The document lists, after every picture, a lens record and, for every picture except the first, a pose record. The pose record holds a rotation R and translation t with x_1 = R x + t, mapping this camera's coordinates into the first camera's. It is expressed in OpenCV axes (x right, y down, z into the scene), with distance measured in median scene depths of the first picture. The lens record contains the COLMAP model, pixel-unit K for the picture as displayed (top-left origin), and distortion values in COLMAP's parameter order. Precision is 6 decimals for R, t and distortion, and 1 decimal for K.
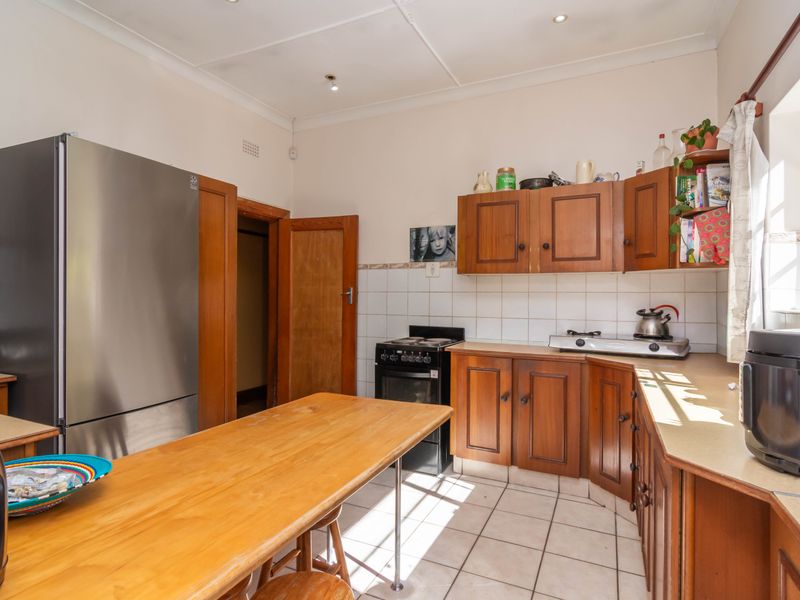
lens RADIAL K [[437.3, 0, 400.0], [0, 437.3, 300.0], [0, 0, 1]] dist [0.062371, 0.000196]
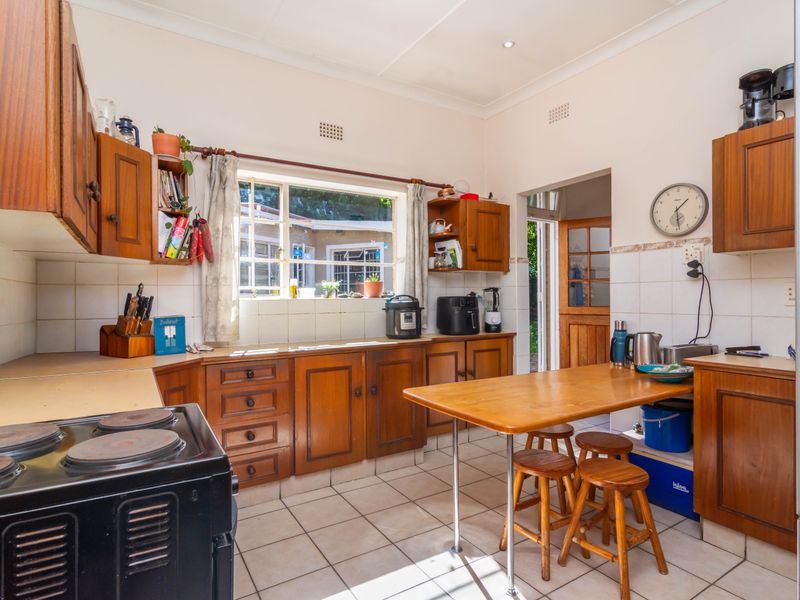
lens RADIAL K [[437.3, 0, 400.0], [0, 437.3, 300.0], [0, 0, 1]] dist [0.062371, 0.000196]
pose [[-0.838599, -0.006202, 0.544714, -0.462316], [-0.001414, 0.999957, 0.009209, 0.016462], [-0.544748, 0.006952, -0.838571, 1.907409]]
